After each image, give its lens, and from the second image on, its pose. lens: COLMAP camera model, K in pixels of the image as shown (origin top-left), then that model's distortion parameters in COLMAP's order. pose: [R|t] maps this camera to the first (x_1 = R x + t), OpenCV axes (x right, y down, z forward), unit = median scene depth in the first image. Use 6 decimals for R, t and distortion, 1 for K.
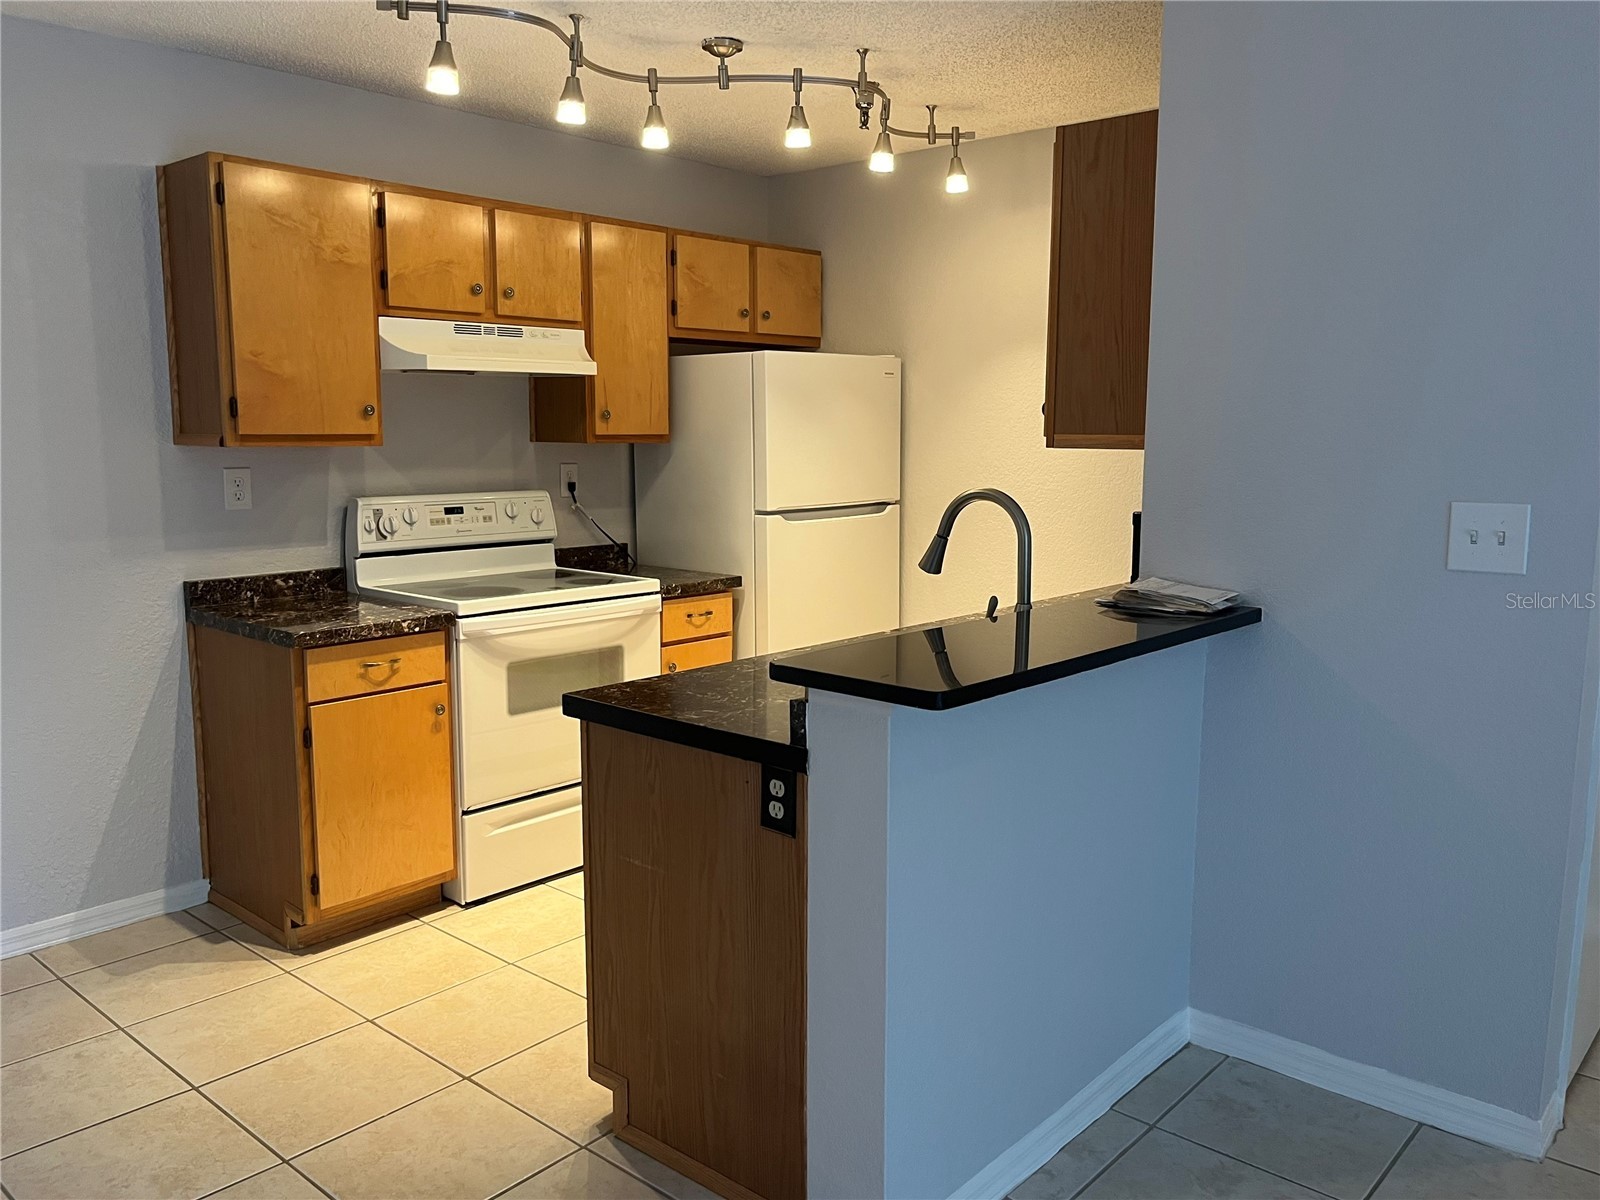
lens RADIAL K [[1244.3, 0, 813.5], [0, 1244.3, 596.7], [0, 0, 1]] dist [0.057215, -0.086006]
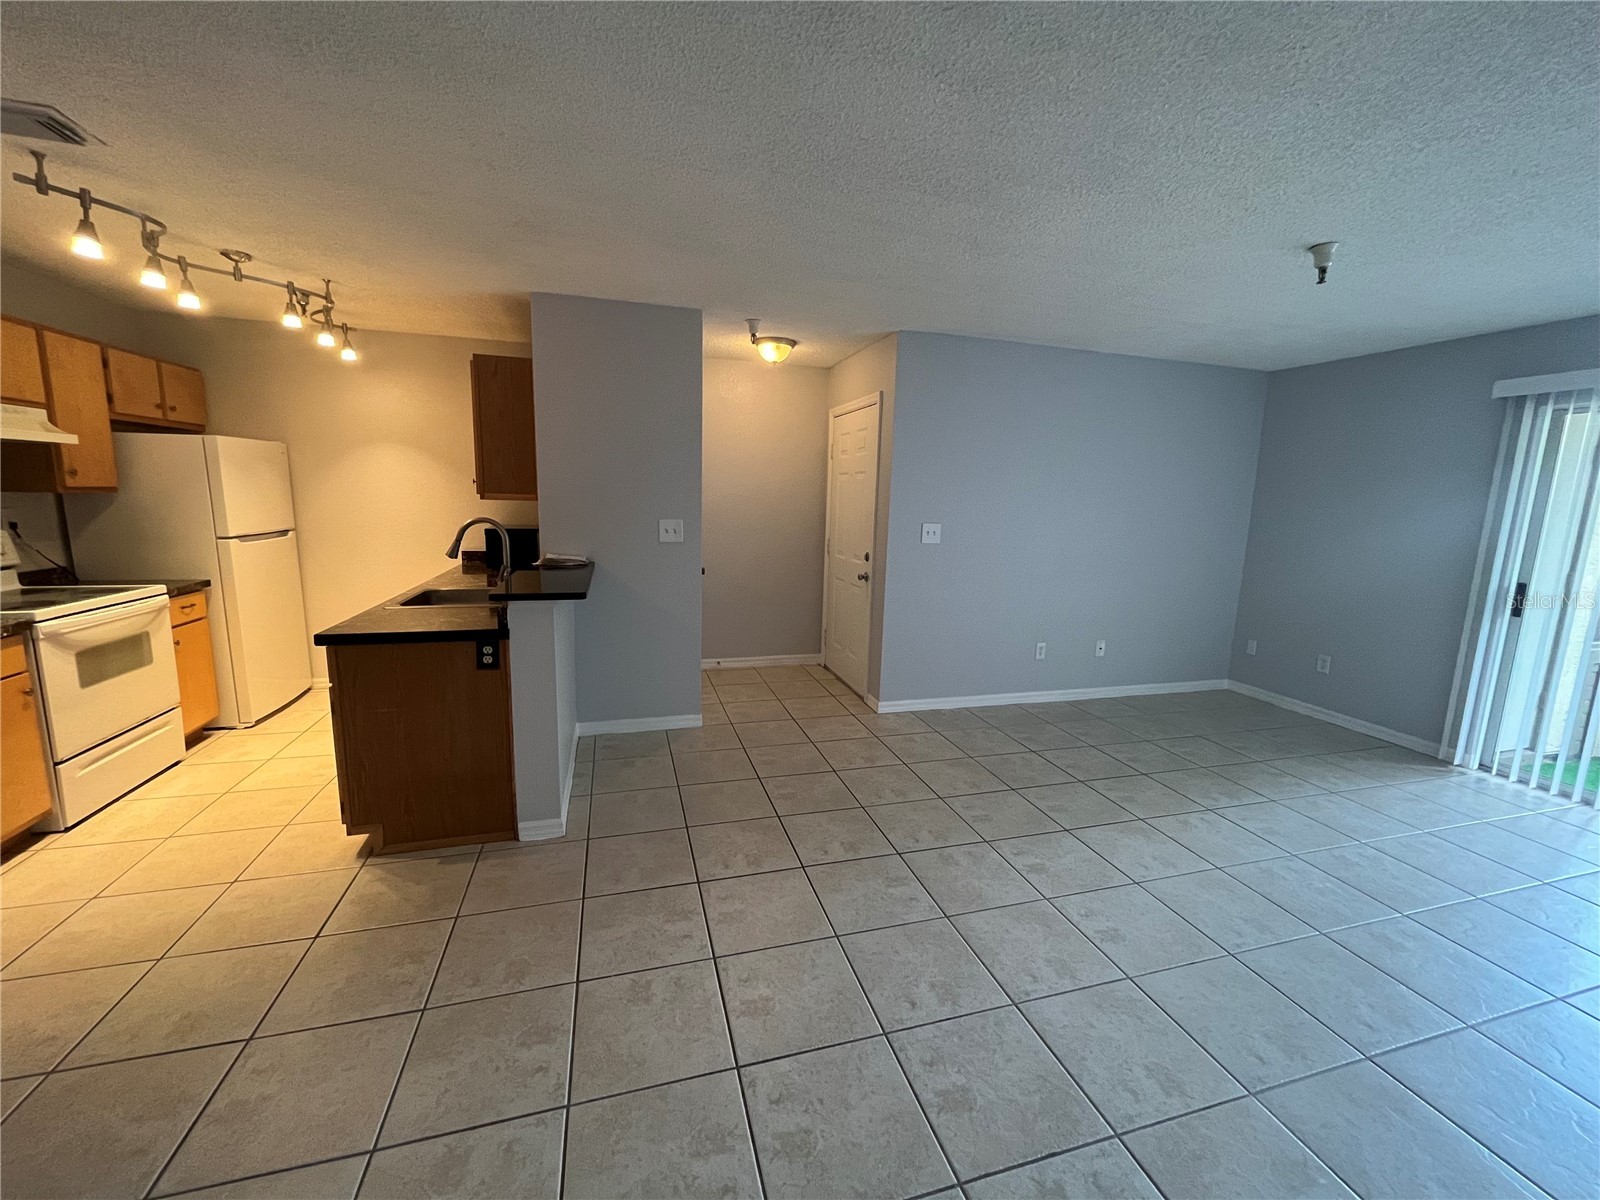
lens RADIAL K [[643.4, 0, 803.8], [0, 643.4, 599.7], [0, 0, 1]] dist [-0.001566, -0.000444]
pose [[0.539330, -0.124389, 0.832857, -0.391067], [0.091328, 0.991836, 0.088992, 0.005936], [-0.837127, 0.028067, 0.546287, -0.074657]]
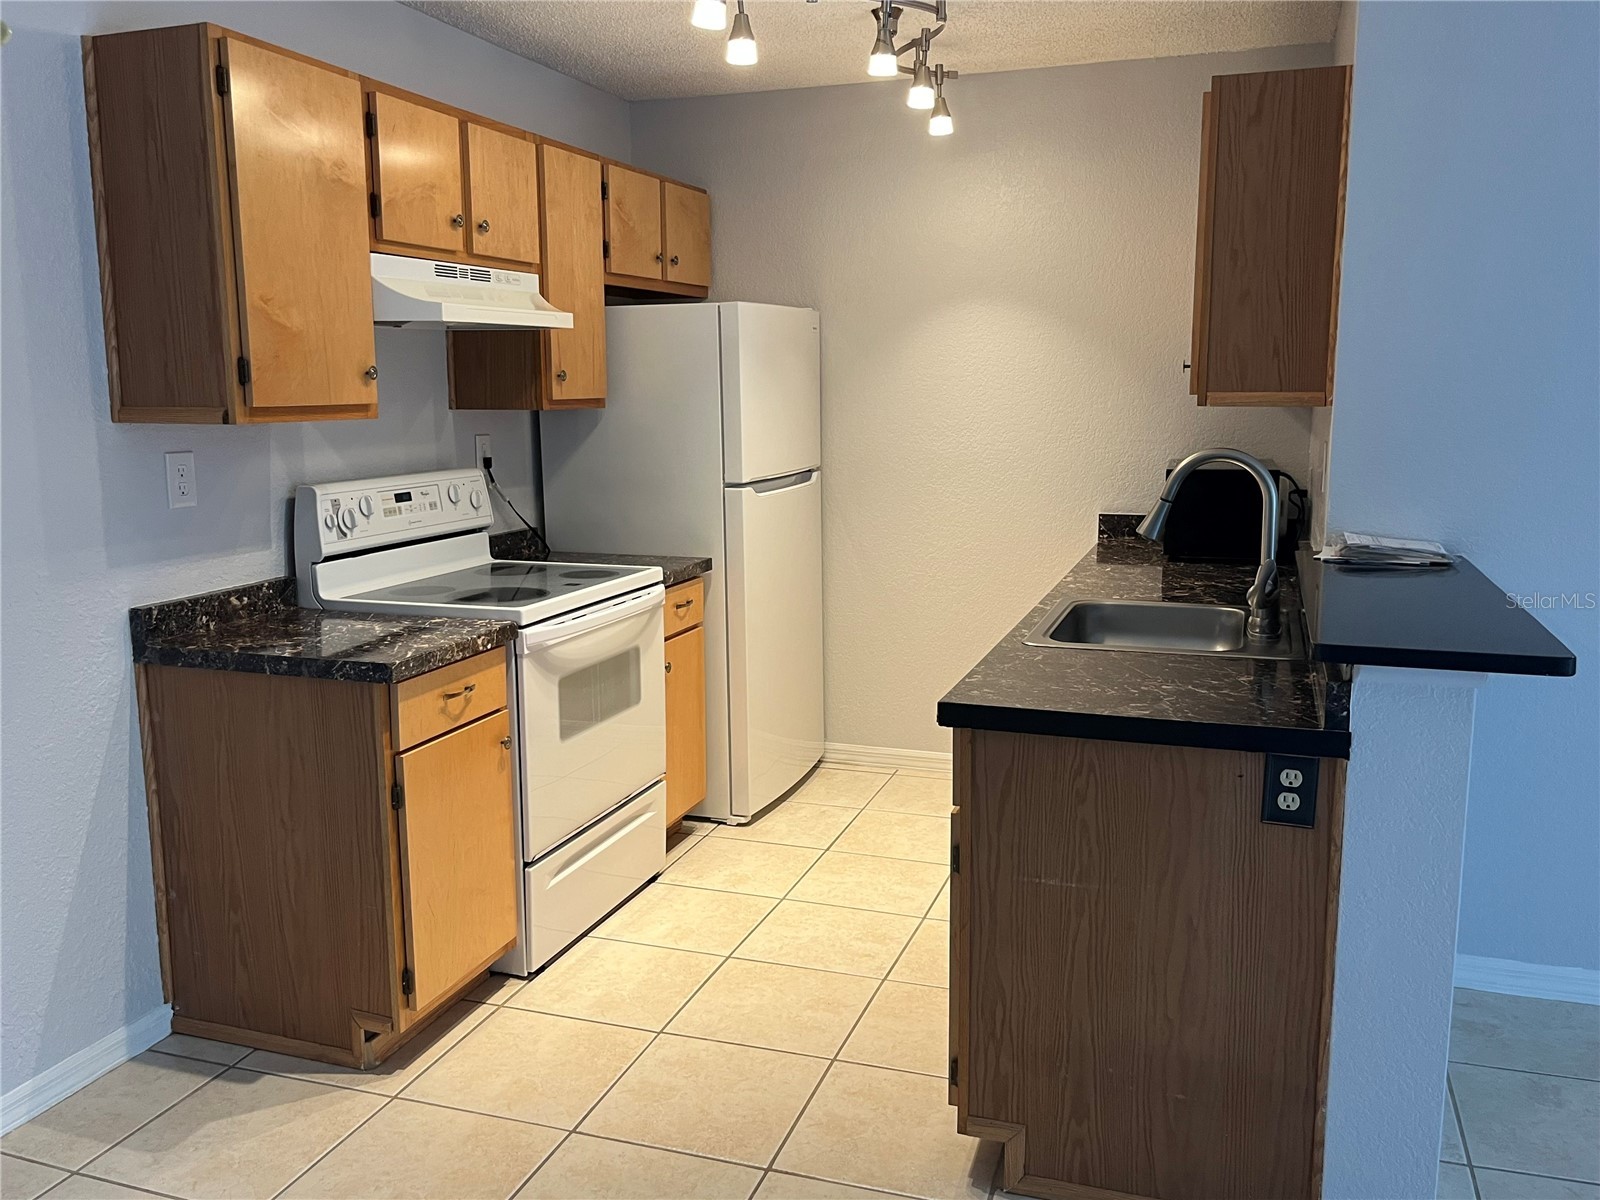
lens RADIAL K [[1316.5, 0, 803.4], [0, 1316.5, 597.3], [0, 0, 1]] dist [0.062089, -0.086869]
pose [[0.925002, -0.070925, 0.373284, -0.412936], [0.061460, 0.997416, 0.037215, -0.022754], [-0.374959, -0.011482, 0.926970, 0.125770]]
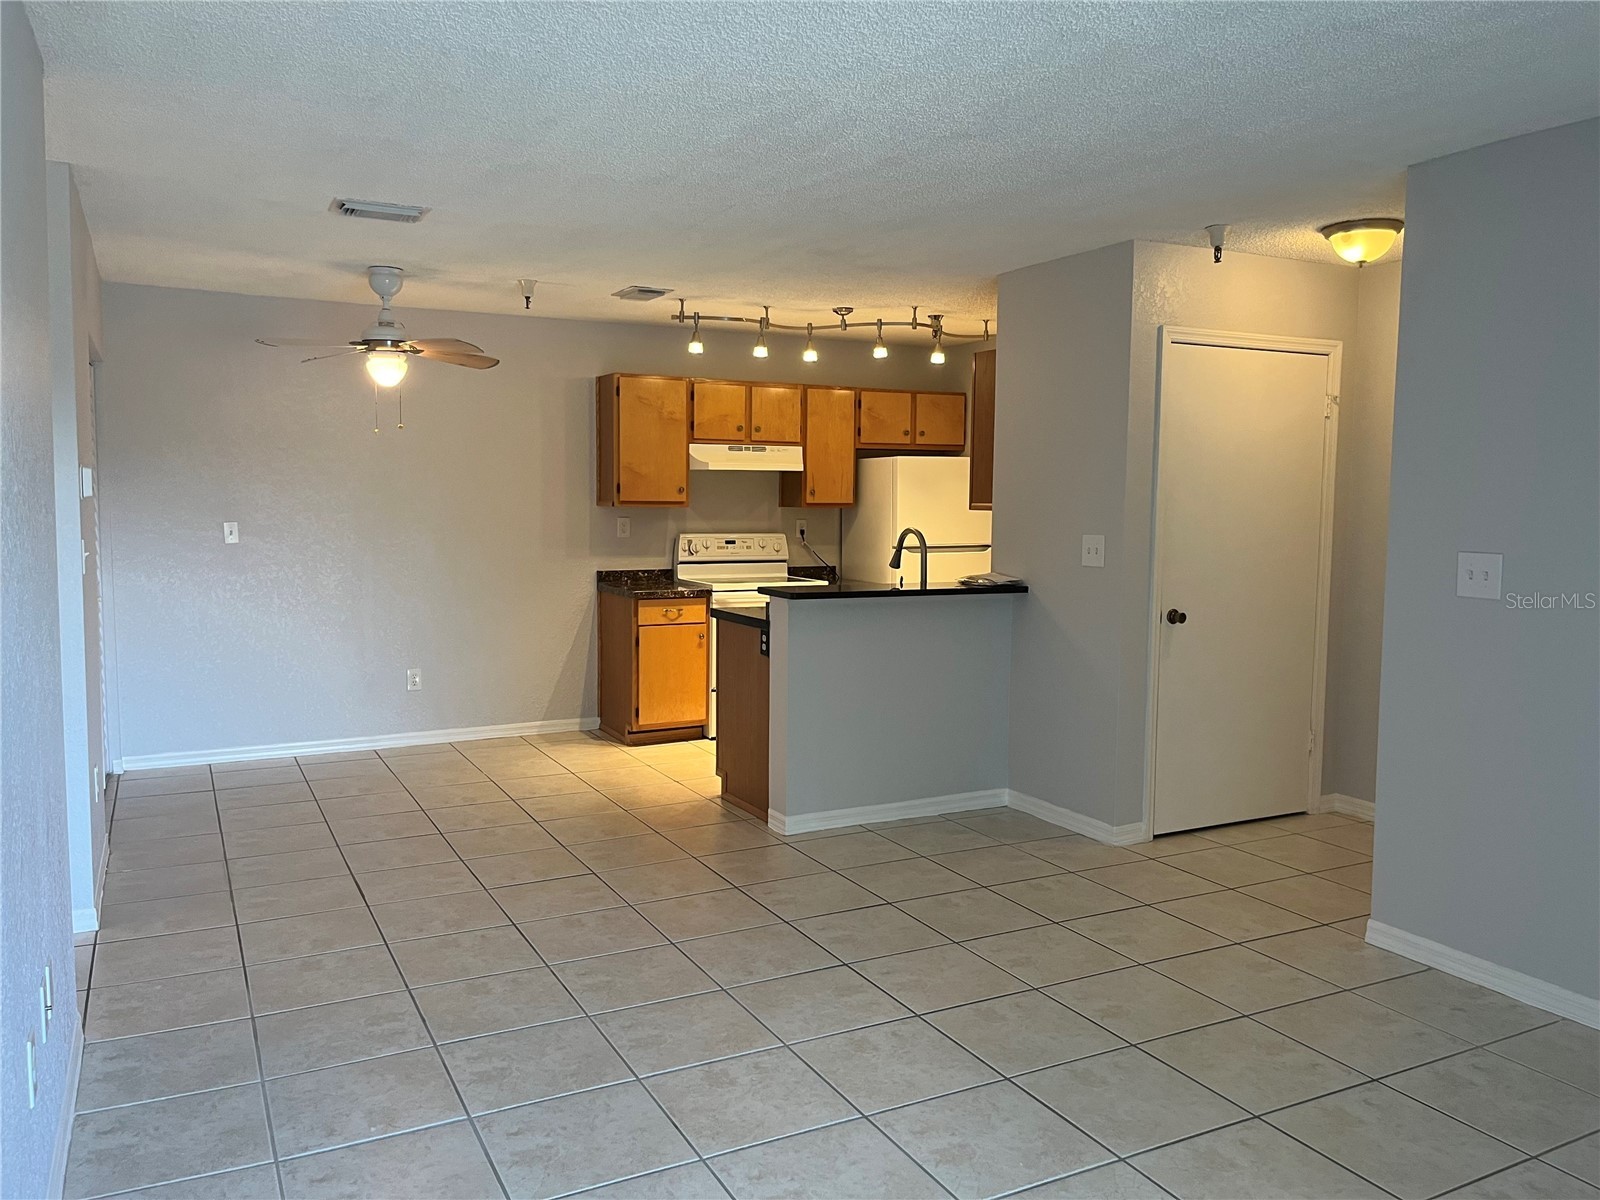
lens RADIAL K [[1207.3, 0, 814.3], [0, 1207.3, 597.7], [0, 0, 1]] dist [0.068572, -0.084339]
pose [[0.933869, 0.035678, -0.355831, 0.536507], [-0.055723, 0.997375, -0.046239, 0.102056], [0.353247, 0.063009, 0.933406, -0.725126]]
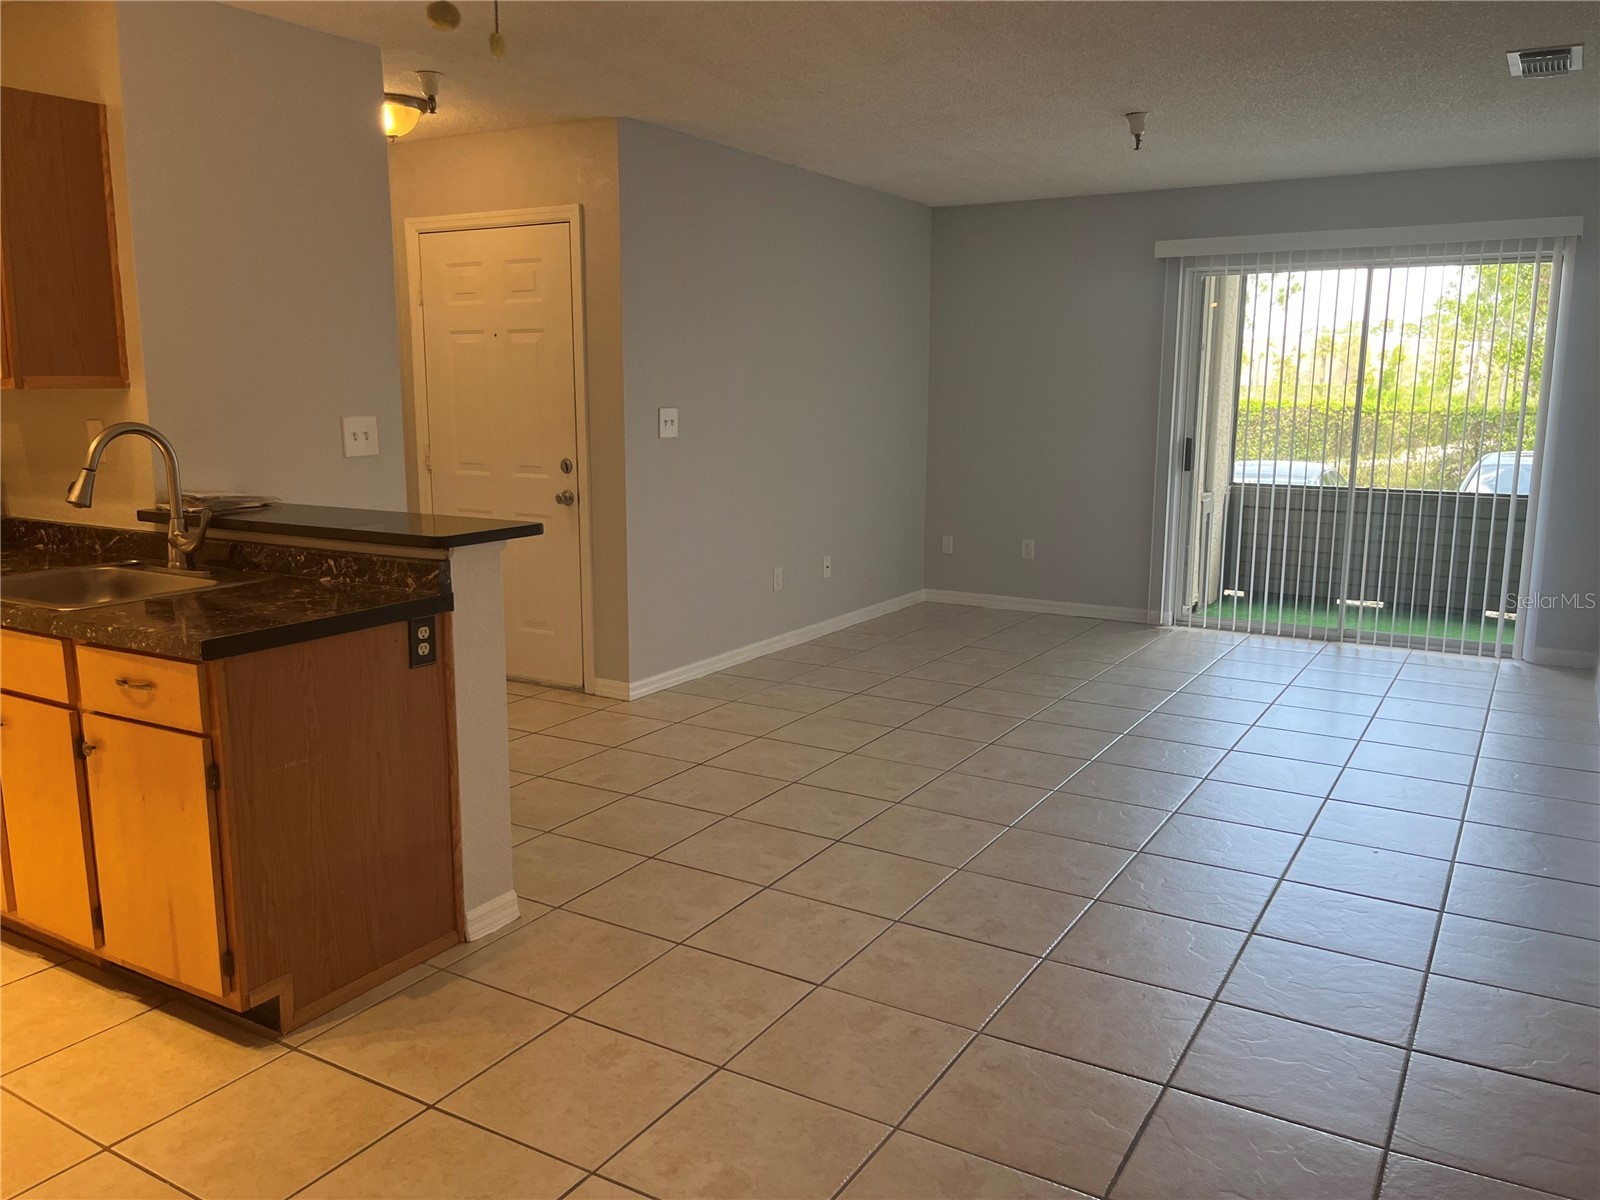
lens RADIAL K [[1232.6, 0, 800.0], [0, 1232.6, 600.0], [0, 0, 1]] dist [0.066058, -0.092736]
pose [[-0.176079, -0.175500, 0.968605, -0.810977], [0.132977, 0.970719, 0.200056, -0.057232], [-0.975353, 0.164028, -0.147586, 0.449697]]
